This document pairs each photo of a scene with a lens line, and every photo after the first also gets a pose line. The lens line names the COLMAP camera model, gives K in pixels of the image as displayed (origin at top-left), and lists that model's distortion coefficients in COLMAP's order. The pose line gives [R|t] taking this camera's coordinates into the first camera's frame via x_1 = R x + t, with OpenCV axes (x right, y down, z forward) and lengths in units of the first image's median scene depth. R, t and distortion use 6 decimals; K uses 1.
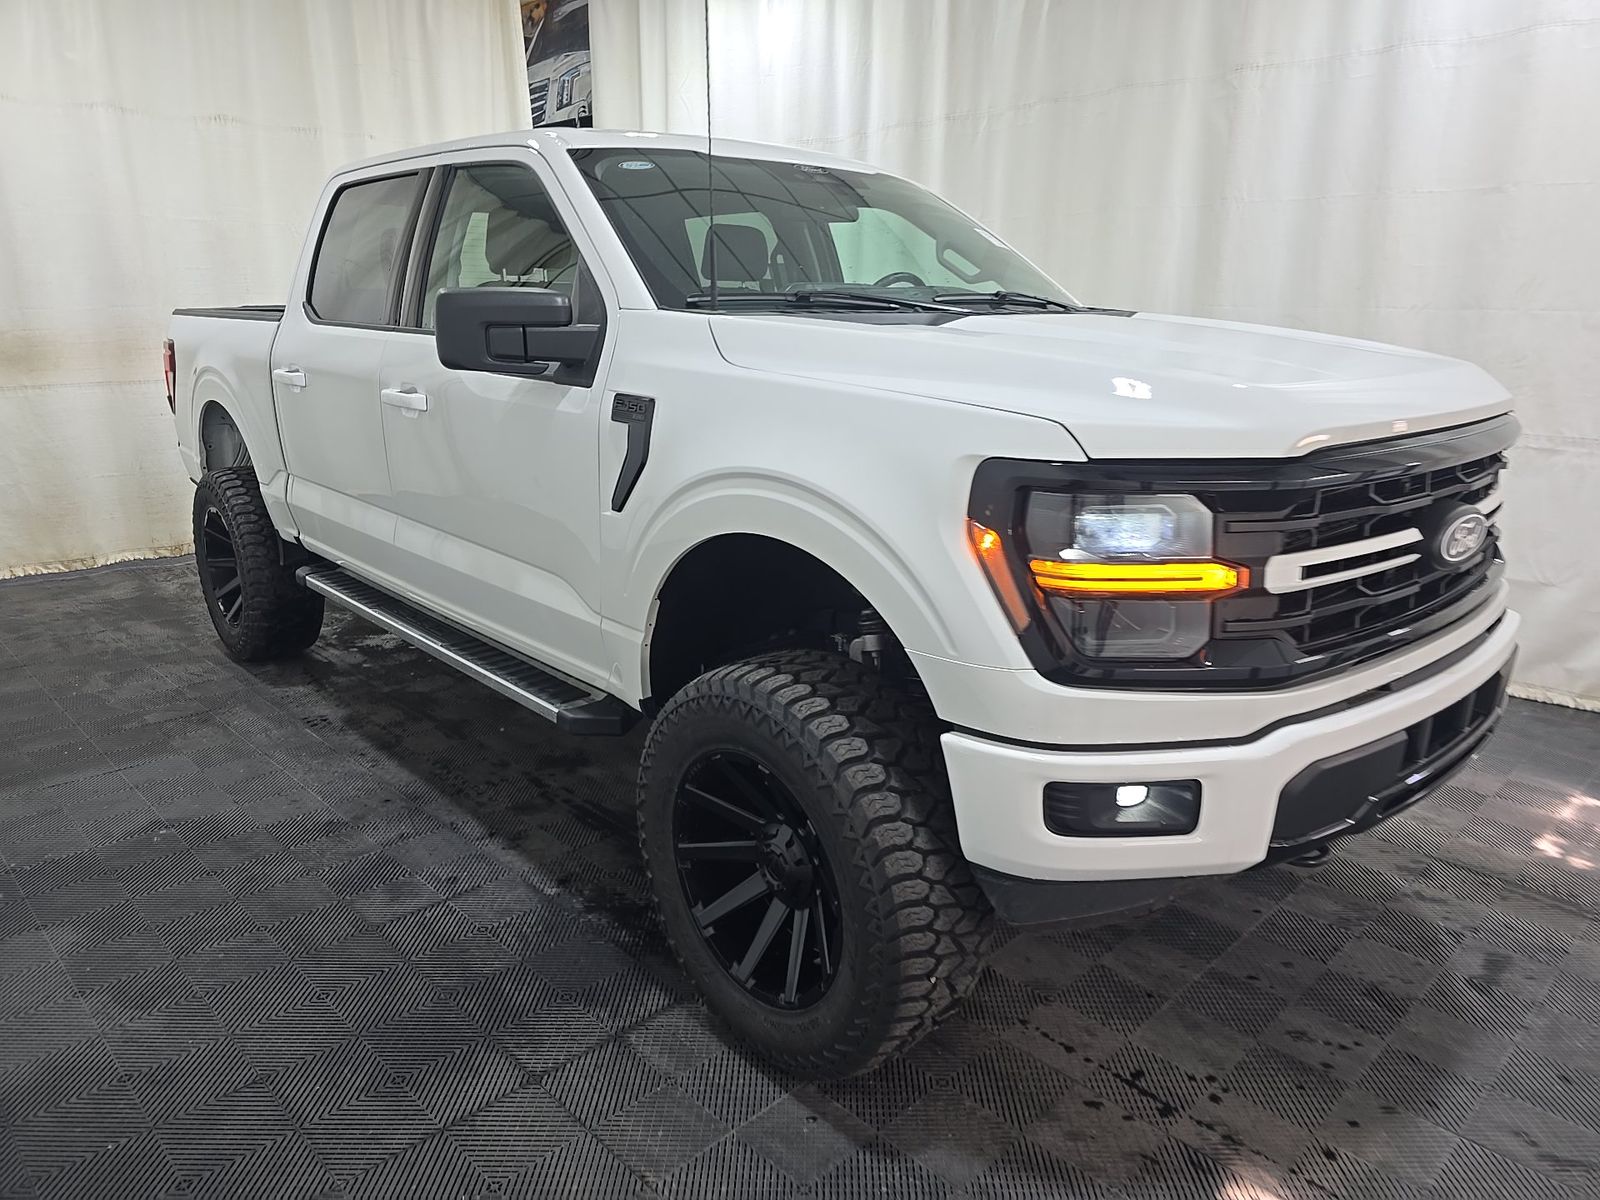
lens RADIAL K [[1063.4, 0, 813.4], [0, 1063.4, 600.9], [0, 0, 1]] dist [0.040083, -0.040944]
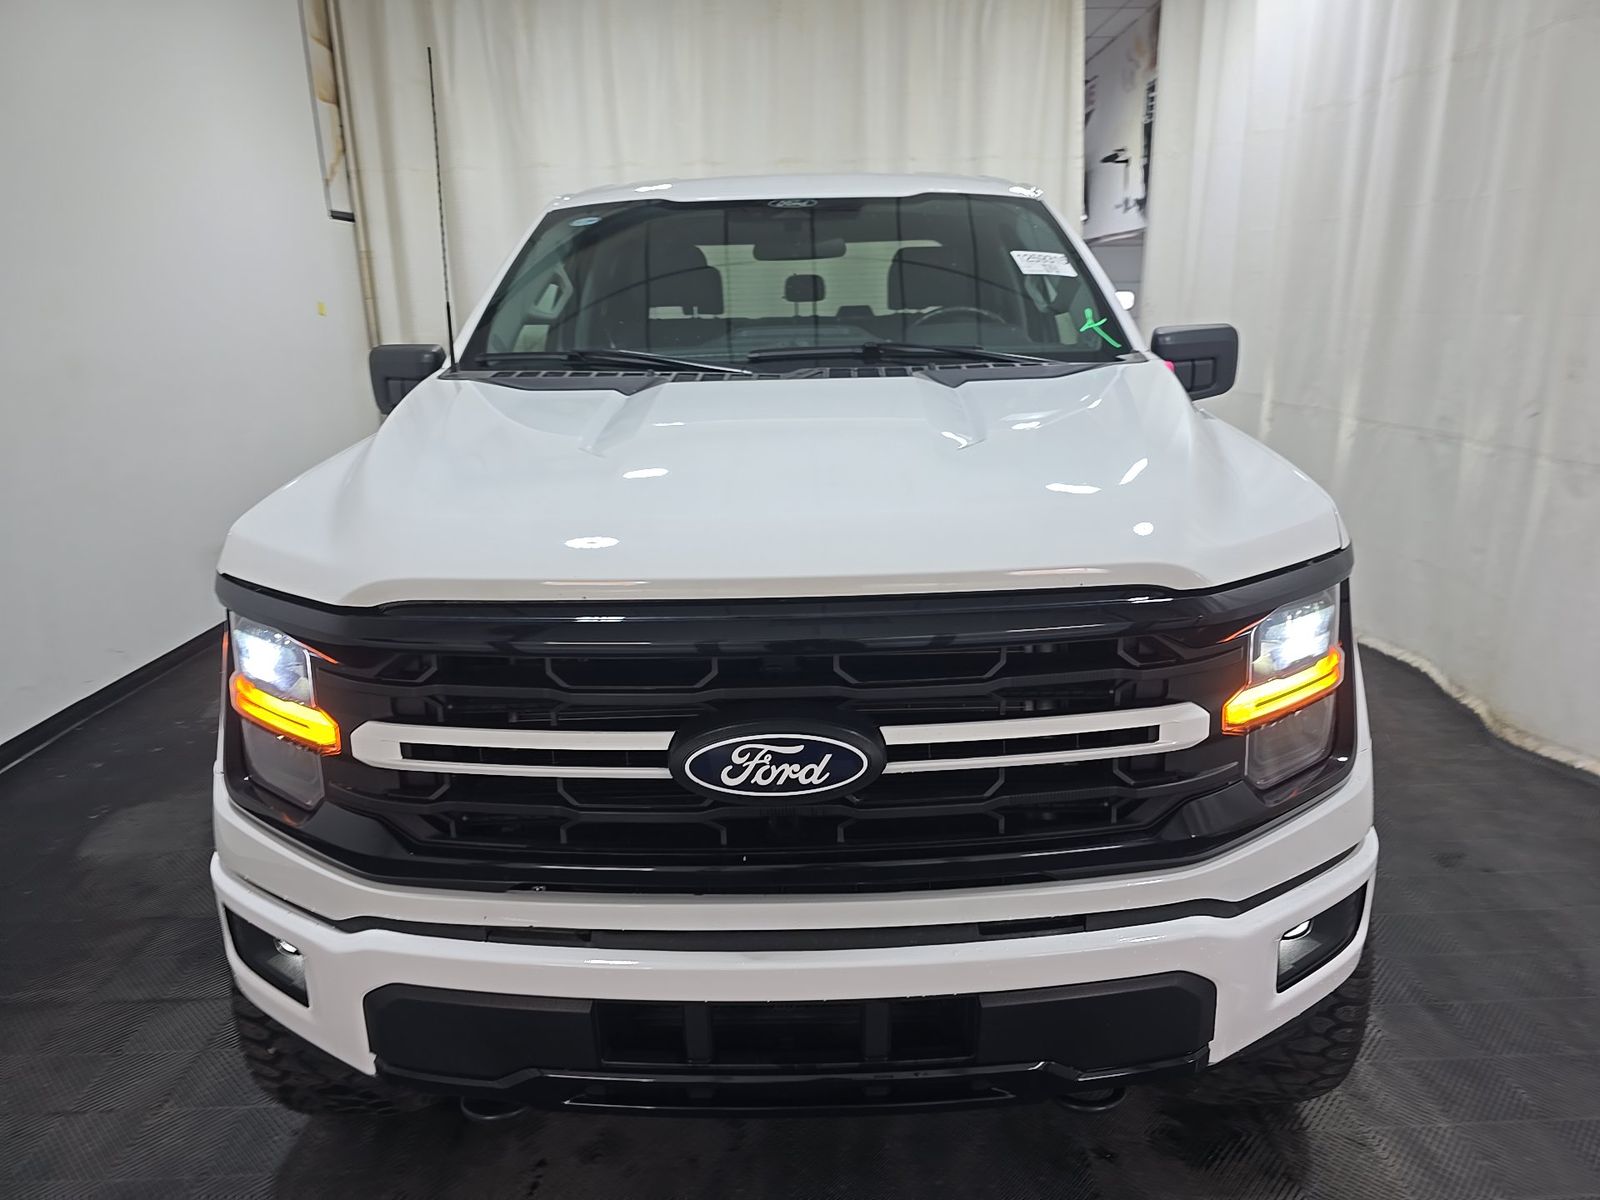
lens RADIAL K [[1110.0, 0, 800.0], [0, 1110.0, 600.0], [0, 0, 1]] dist [0.039178, -0.057274]
pose [[0.740110, 0.153682, -0.654690, 0.913998], [-0.151941, 0.986577, 0.059824, -0.176115], [0.655096, 0.055198, 0.753527, 0.423280]]
